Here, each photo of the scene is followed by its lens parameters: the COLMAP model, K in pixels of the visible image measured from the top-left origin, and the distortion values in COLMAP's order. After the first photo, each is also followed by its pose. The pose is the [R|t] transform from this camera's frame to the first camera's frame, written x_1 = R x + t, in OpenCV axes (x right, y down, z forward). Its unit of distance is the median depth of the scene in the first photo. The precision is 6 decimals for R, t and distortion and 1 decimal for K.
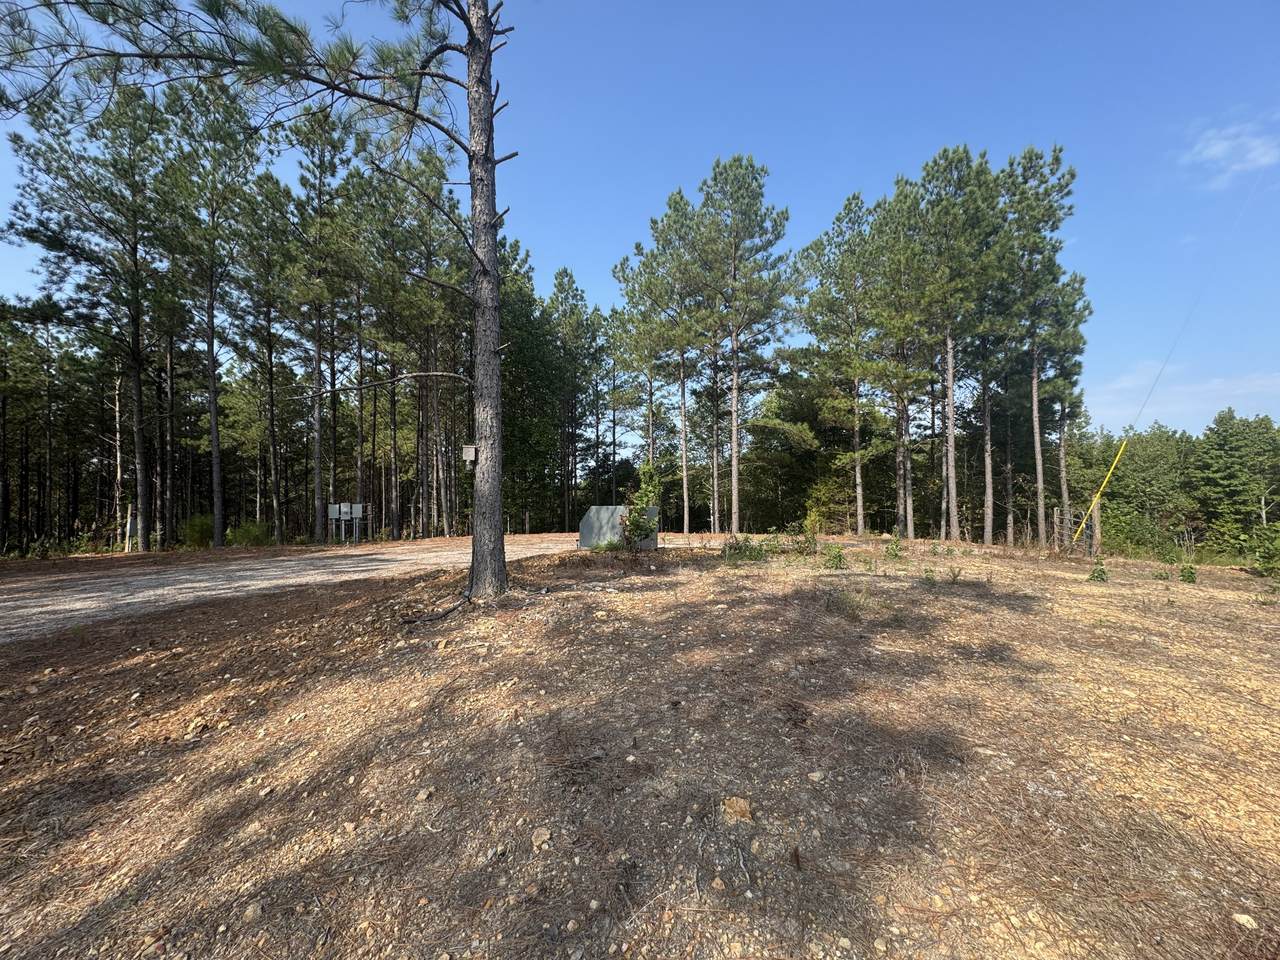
lens RADIAL K [[509.0, 0, 638.6], [0, 509.0, 480.1], [0, 0, 1]] dist [0.000000, 0.000271]
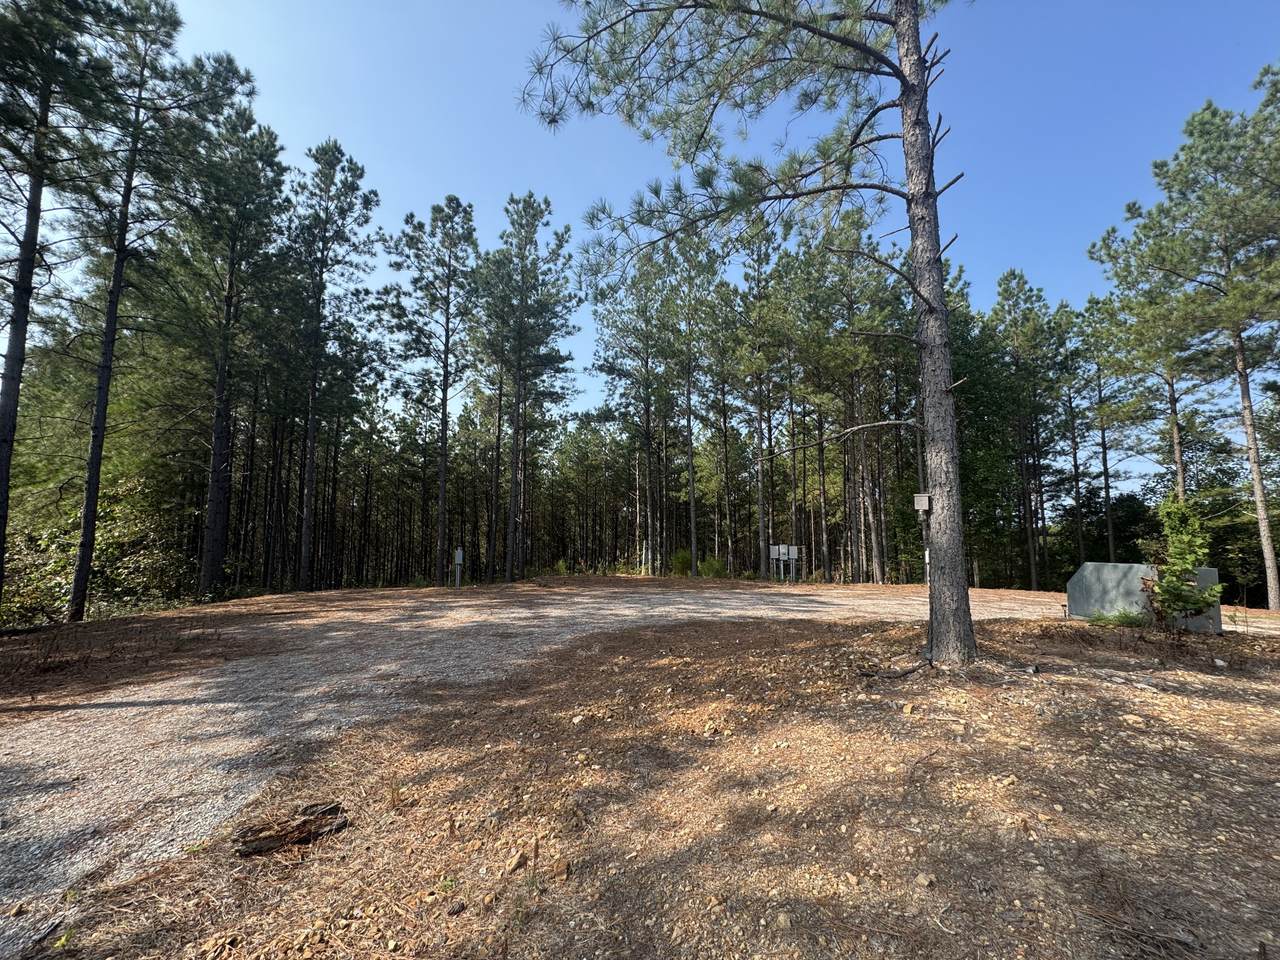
lens RADIAL K [[509.0, 0, 638.6], [0, 509.0, 480.1], [0, 0, 1]] dist [0.000000, 0.000271]
pose [[0.705488, -0.057453, -0.706389, -0.010536], [-0.000676, 0.996654, -0.081737, -0.004870], [0.708722, 0.058142, 0.703088, -0.009412]]
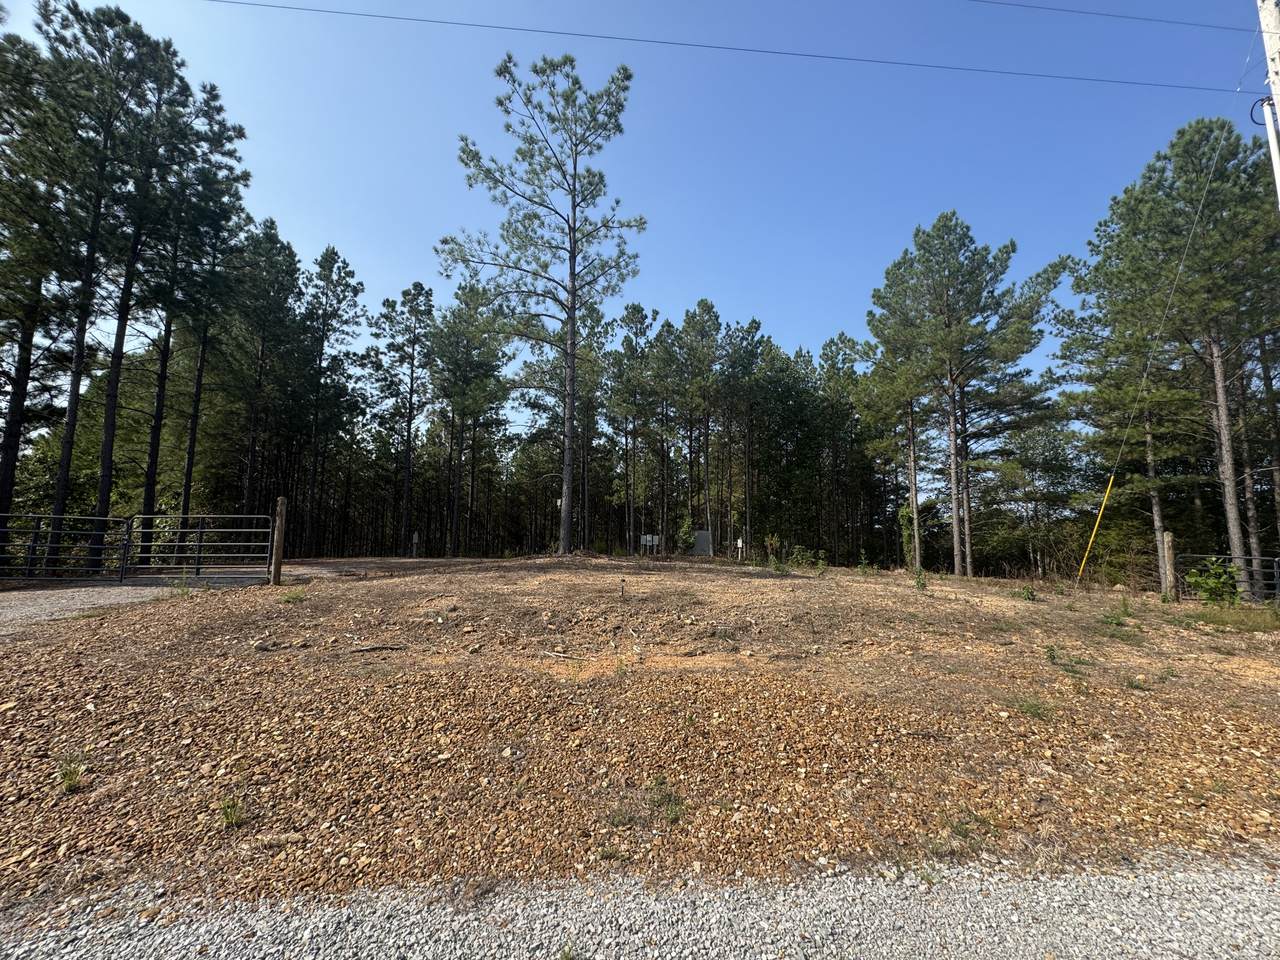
lens RADIAL K [[506.9, 0, 640.9], [0, 506.9, 483.0], [0, 0, 1]] dist [-0.001870, 0.000066]
pose [[0.738210, -0.046672, -0.672955, 0.538133], [-0.012589, 0.996477, -0.082919, 0.018626], [0.674454, 0.069684, 0.735021, -0.211567]]
